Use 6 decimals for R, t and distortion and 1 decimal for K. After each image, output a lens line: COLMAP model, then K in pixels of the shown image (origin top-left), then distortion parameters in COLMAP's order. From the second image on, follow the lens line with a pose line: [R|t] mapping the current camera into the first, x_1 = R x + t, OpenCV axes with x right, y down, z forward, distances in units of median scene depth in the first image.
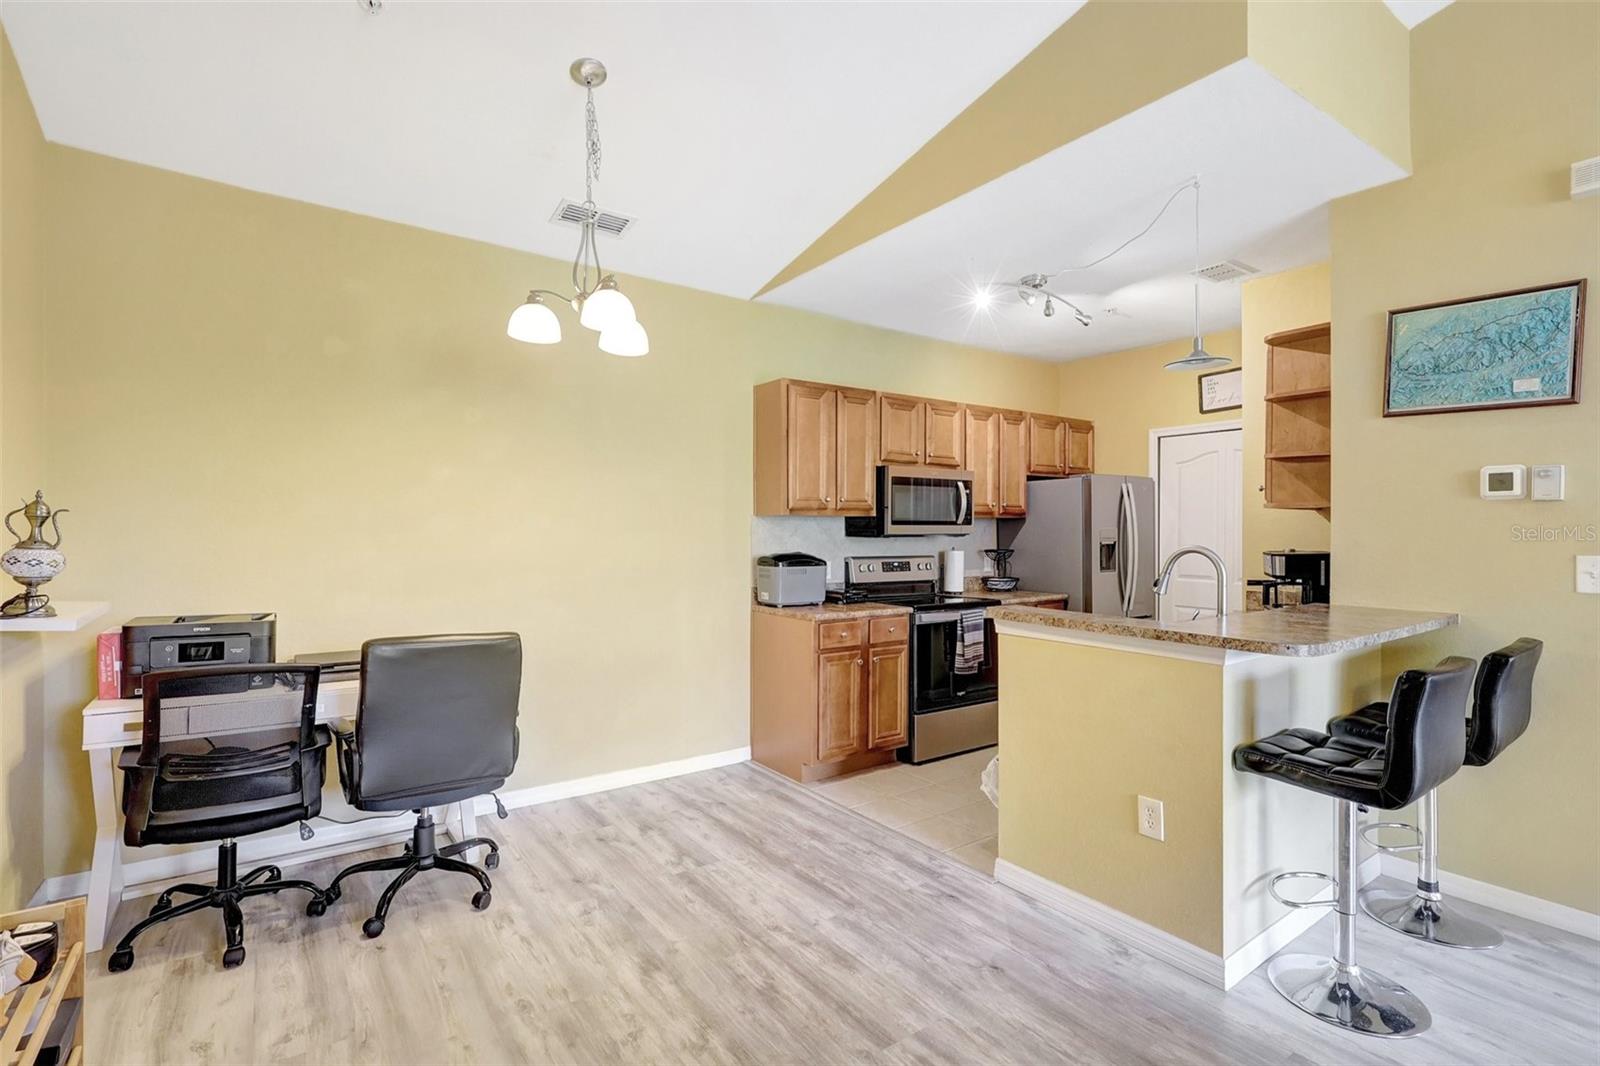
lens RADIAL K [[742.8, 0, 797.4], [0, 742.8, 533.1], [0, 0, 1]] dist [0.002937, 0.000205]
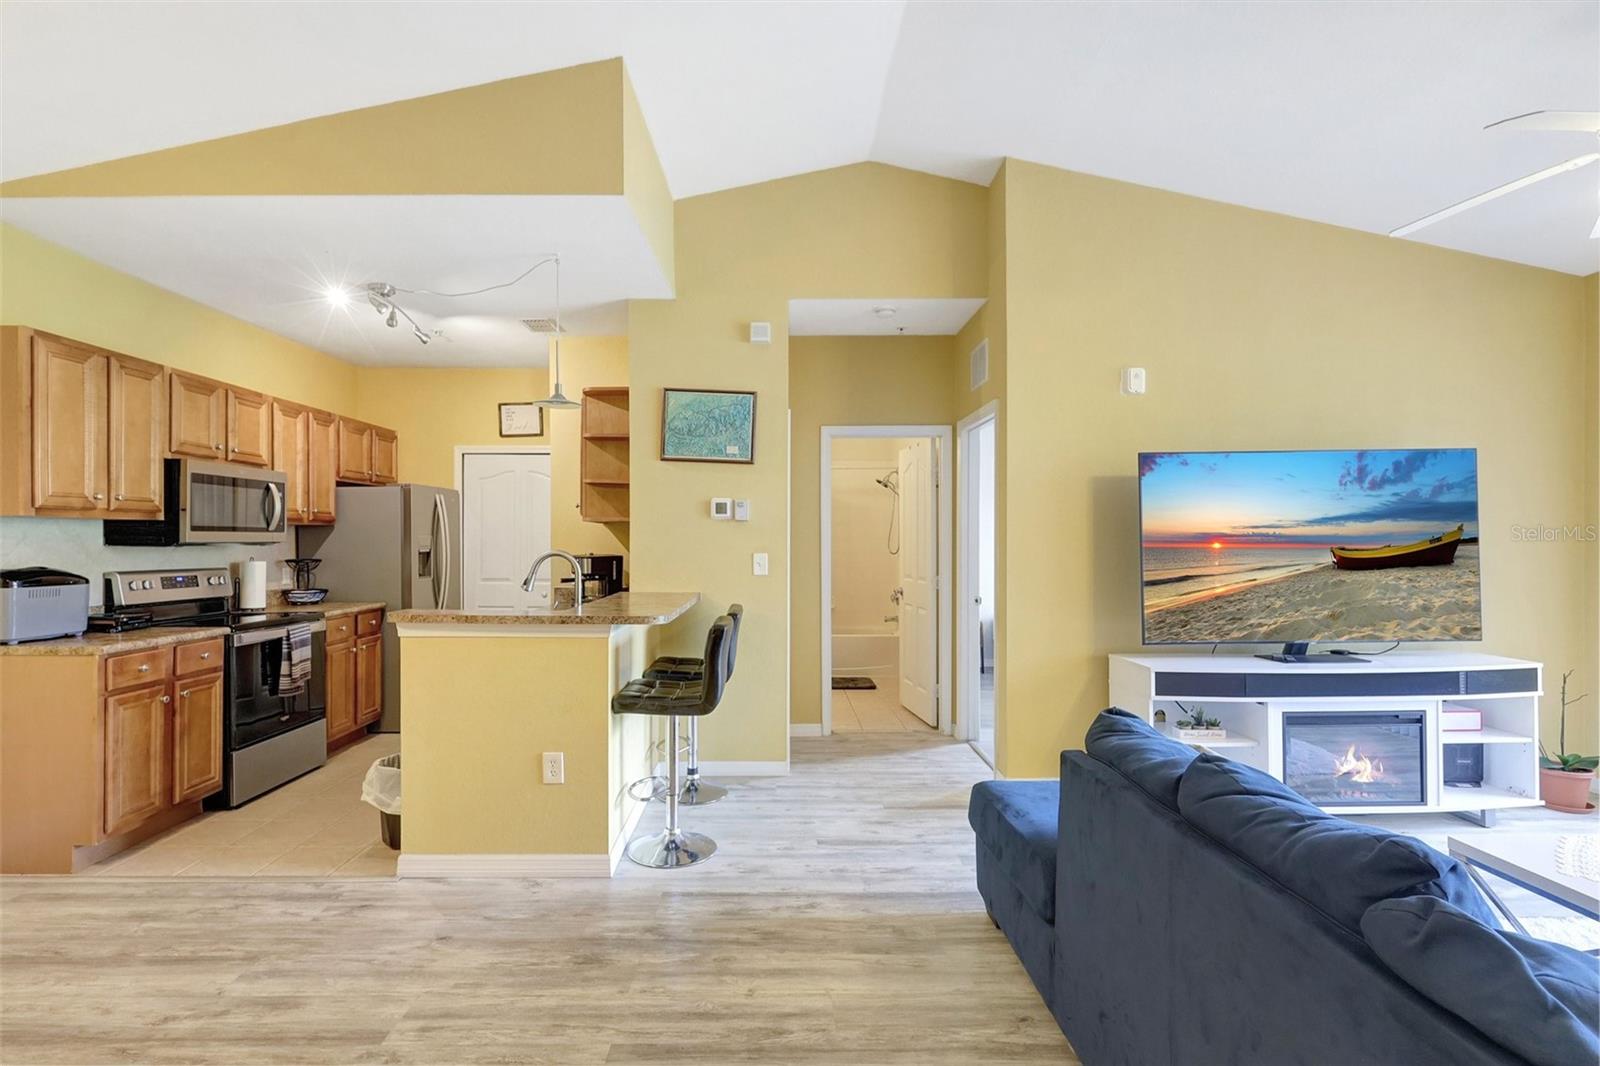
lens RADIAL K [[748.4, 0, 777.4], [0, 748.4, 542.8], [0, 0, 1]] dist [0.000963, -0.000132]
pose [[0.578364, -0.001625, 0.815777, -0.195798], [0.001939, 0.999998, 0.000616, 0.003093], [-0.815776, 0.001226, 0.578366, -0.019617]]
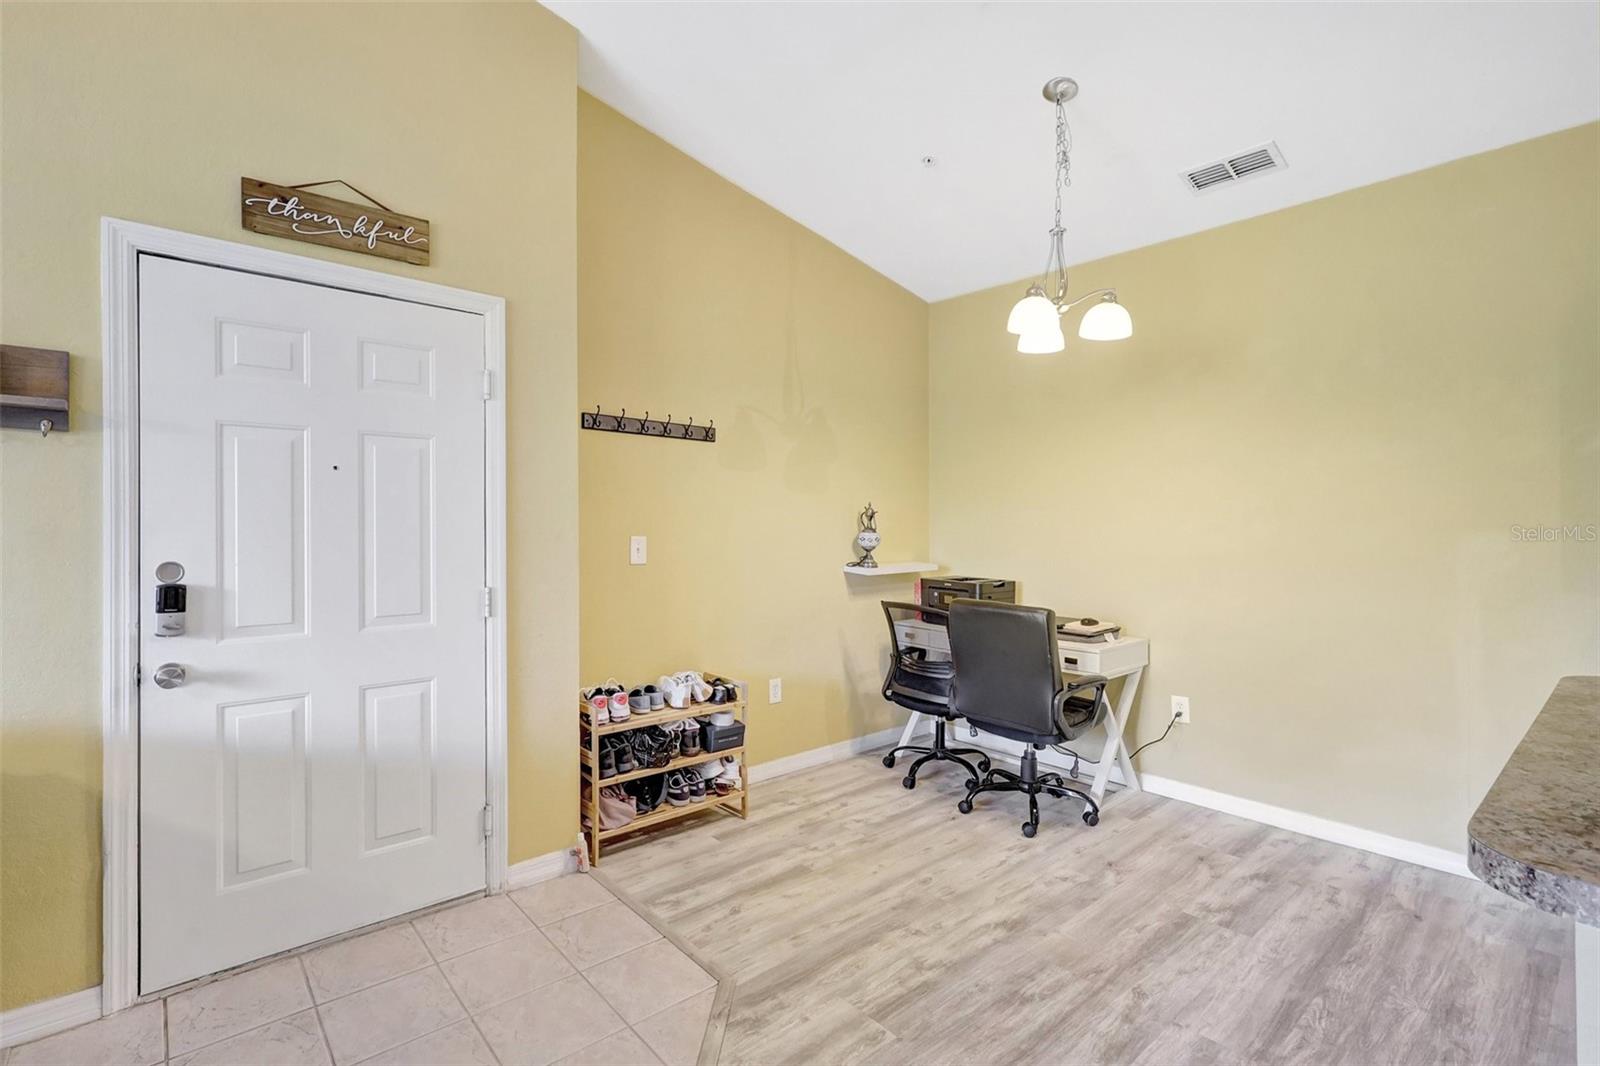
lens RADIAL K [[746.7, 0, 790.2], [0, 746.7, 528.4], [0, 0, 1]] dist [0.000207, 0.000668]
pose [[0.090814, -0.000875, -0.995867, 0.481538], [0.003305, 0.999994, -0.000577, 0.005965], [0.995862, -0.003239, 0.090816, 0.335196]]
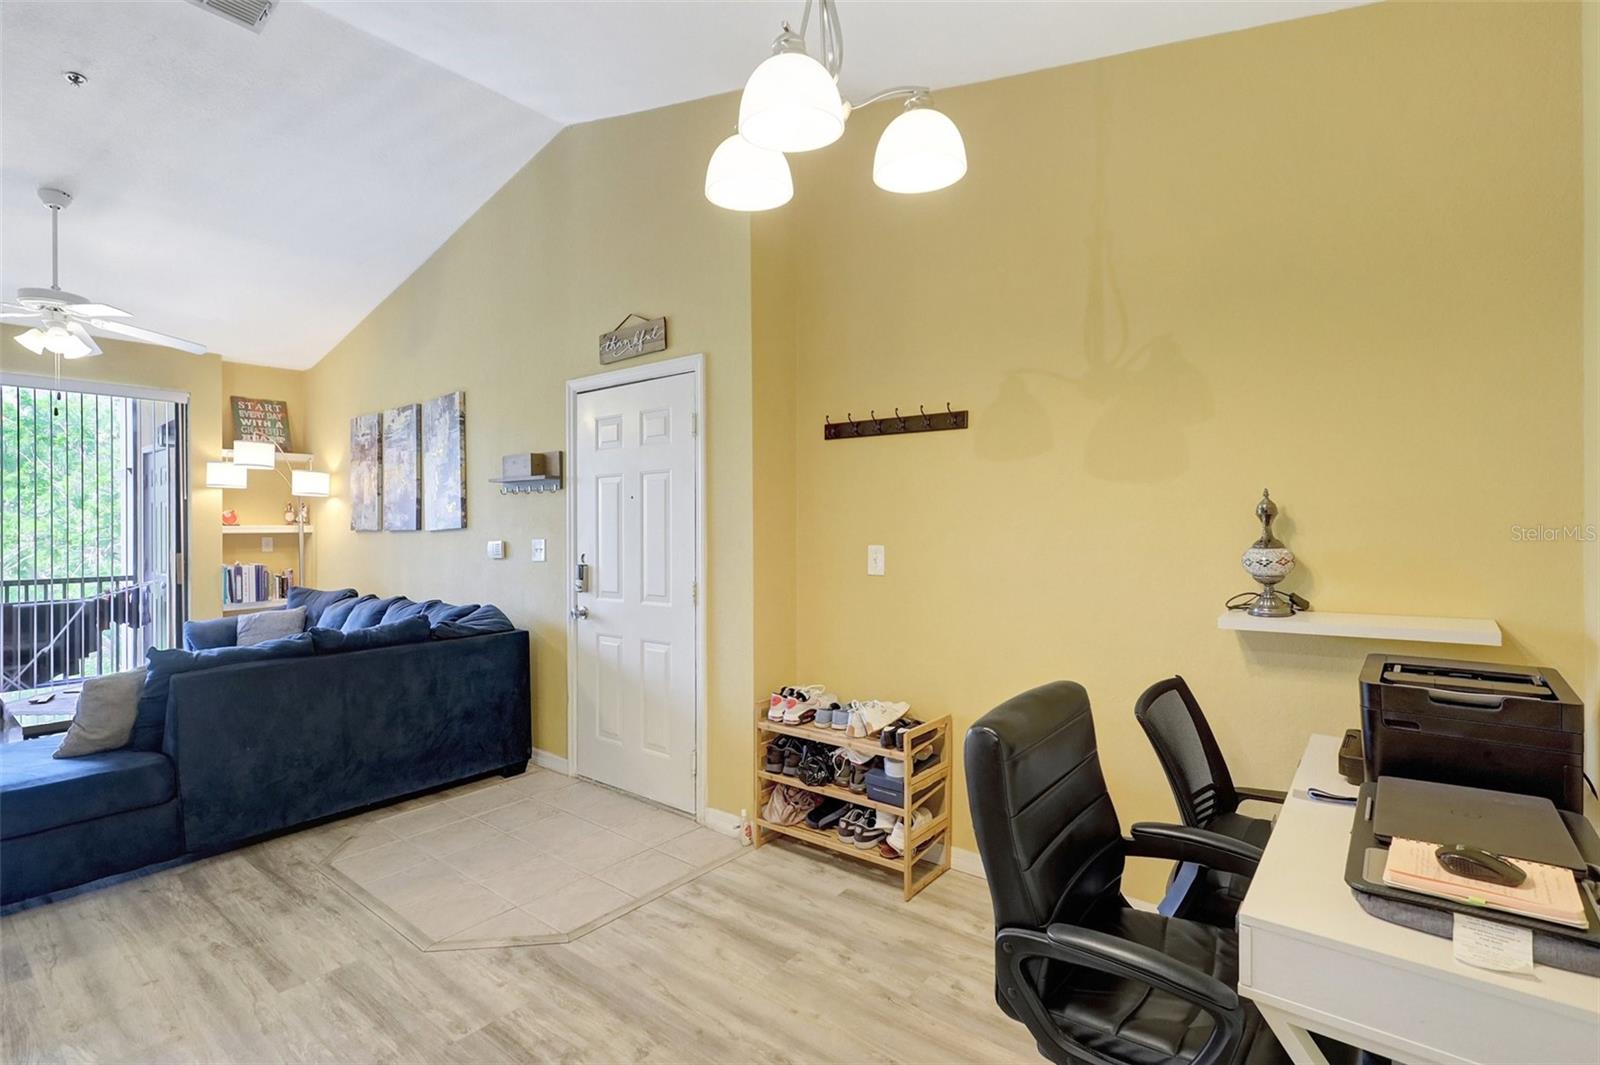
lens RADIAL K [[755.7, 0, 791.3], [0, 755.7, 529.0], [0, 0, 1]] dist [-0.001693, 0.000447]
pose [[-0.966209, 0.000725, -0.257759, -0.075817], [0.001192, 0.999998, -0.001655, -0.002045], [0.257757, -0.001907, -0.966208, 0.980994]]
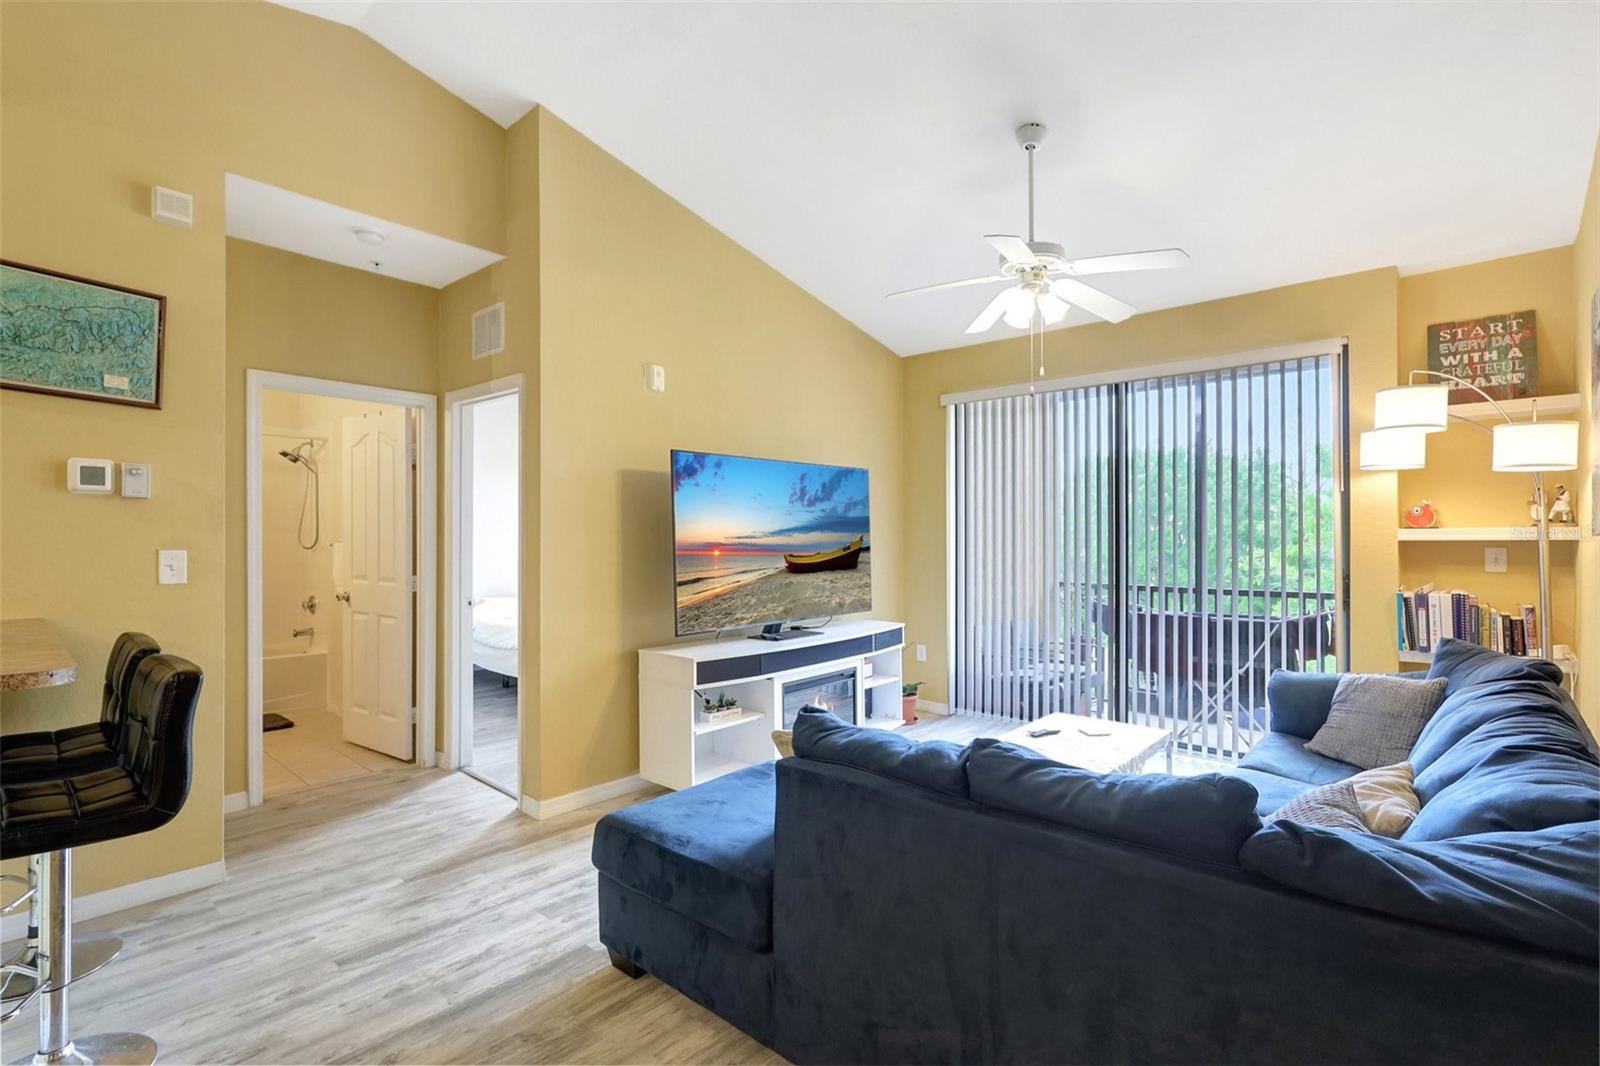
lens RADIAL K [[742.9, 0, 790.2], [0, 742.9, 534.0], [0, 0, 1]] dist [0.003110, -0.000085]
pose [[-0.220537, 0.003686, 0.975372, -0.131302], [-0.006109, 0.999968, -0.005160, 0.004414], [-0.975359, -0.007097, -0.220508, 0.214609]]
